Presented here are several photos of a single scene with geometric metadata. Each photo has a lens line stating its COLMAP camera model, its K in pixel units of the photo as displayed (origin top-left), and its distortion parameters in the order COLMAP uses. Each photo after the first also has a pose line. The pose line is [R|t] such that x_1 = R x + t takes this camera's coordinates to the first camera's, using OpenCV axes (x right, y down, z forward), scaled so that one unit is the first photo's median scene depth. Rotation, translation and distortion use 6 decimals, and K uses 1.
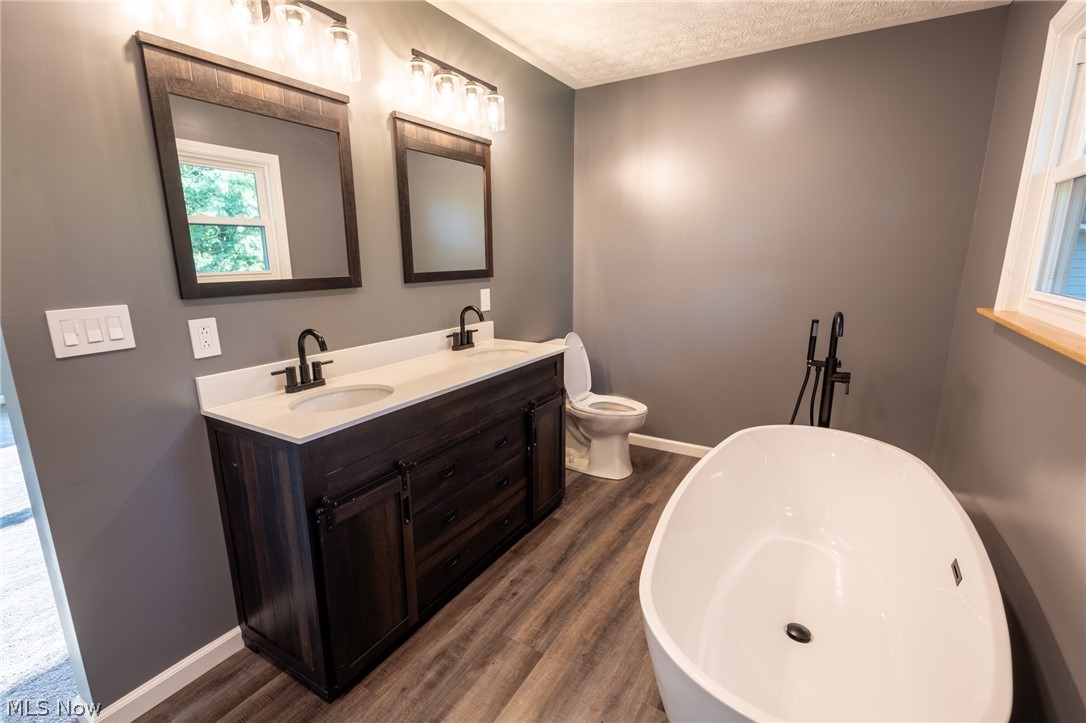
lens RADIAL K [[498.8, 0, 544.3], [0, 498.8, 362.2], [0, 0, 1]] dist [0.004023, -0.000441]
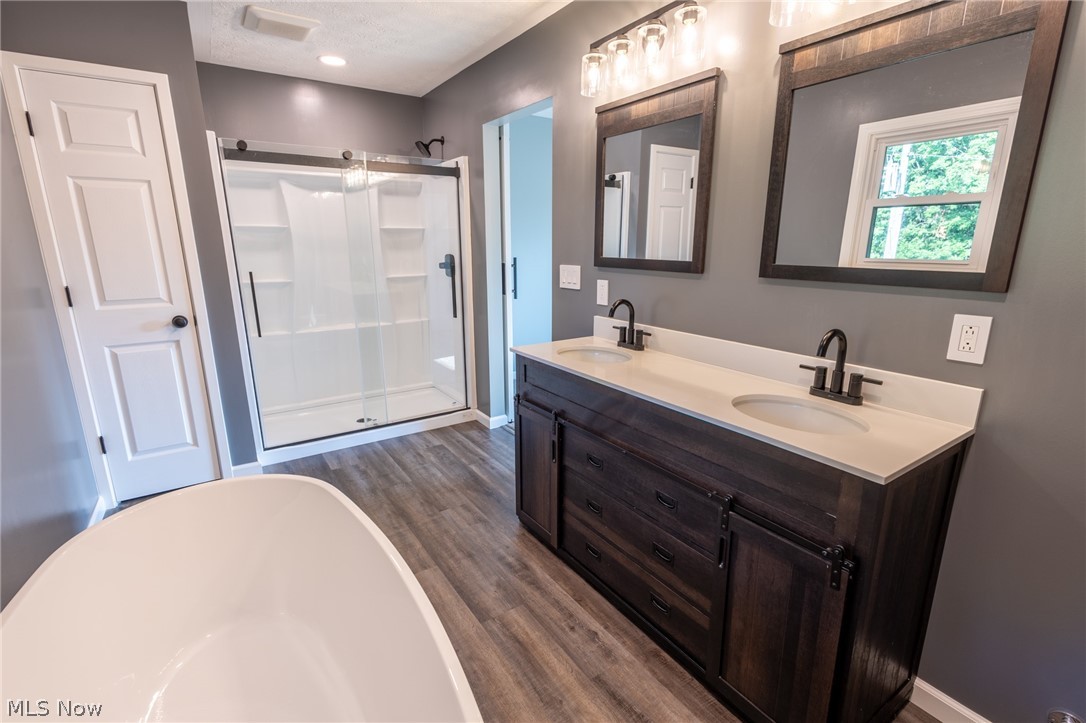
lens RADIAL K [[491.6, 0, 545.7], [0, 491.6, 369.2], [0, 0, 1]] dist [-0.014394, -0.000018]
pose [[-0.426092, 0.226901, -0.875764, 0.611192], [-0.198568, 0.920975, 0.335226, -0.235068], [0.882619, 0.316736, -0.347364, 1.113786]]
